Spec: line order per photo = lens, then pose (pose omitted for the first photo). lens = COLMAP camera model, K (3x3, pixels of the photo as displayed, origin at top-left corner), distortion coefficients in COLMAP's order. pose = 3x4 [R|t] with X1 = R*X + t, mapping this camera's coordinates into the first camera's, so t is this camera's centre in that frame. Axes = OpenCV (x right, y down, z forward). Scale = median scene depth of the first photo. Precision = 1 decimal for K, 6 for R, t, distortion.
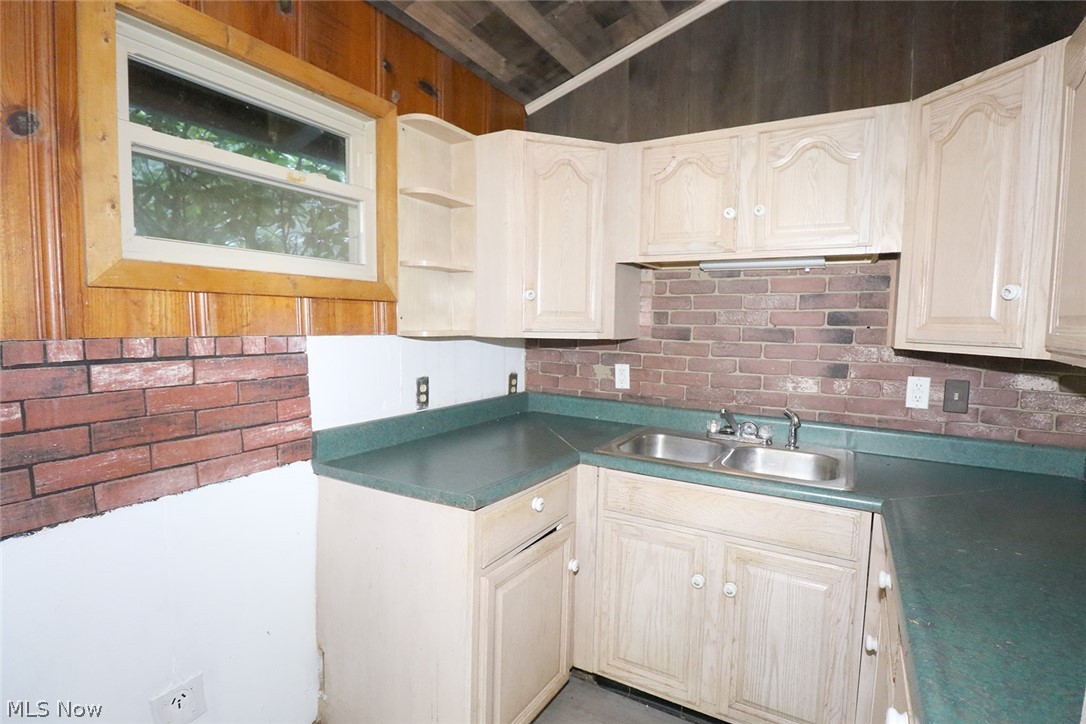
lens RADIAL K [[524.2, 0, 557.7], [0, 524.2, 363.2], [0, 0, 1]] dist [0.001075, -0.015149]
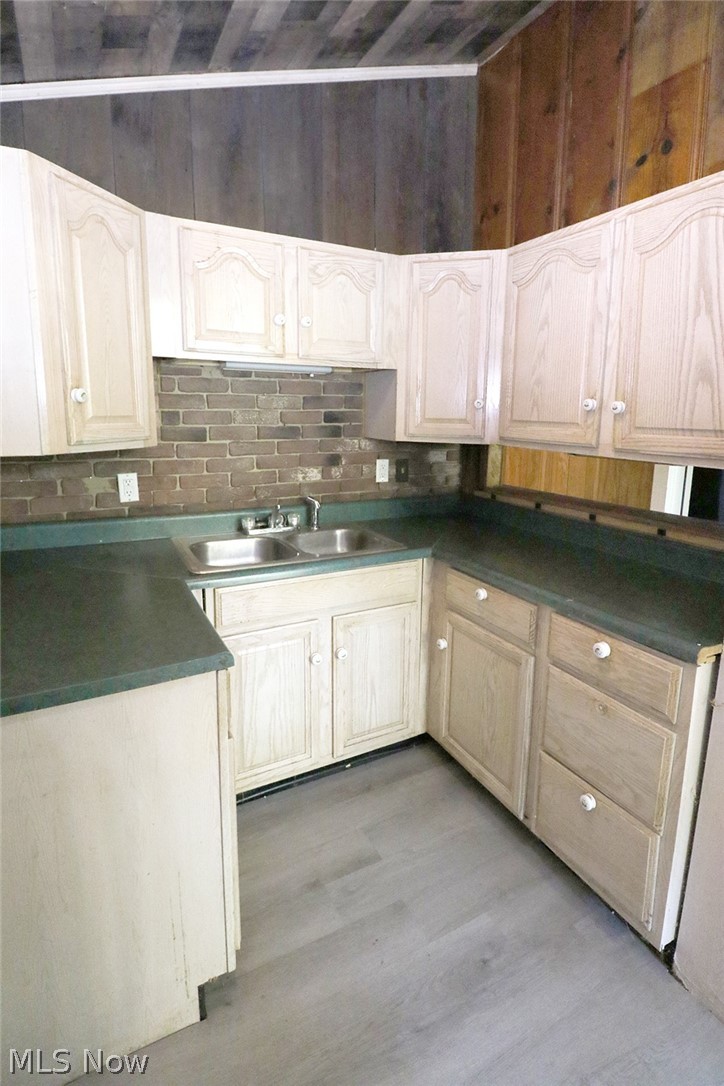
lens RADIAL K [[543.0, 0, 364.8], [0, 543.0, 500.8], [0, 0, 1]] dist [-0.000193, -0.014630]
pose [[0.543839, -0.152736, 0.825173, -0.483752], [0.064946, 0.988009, 0.140073, -0.063015], [-0.836672, -0.022585, 0.547238, 0.232873]]
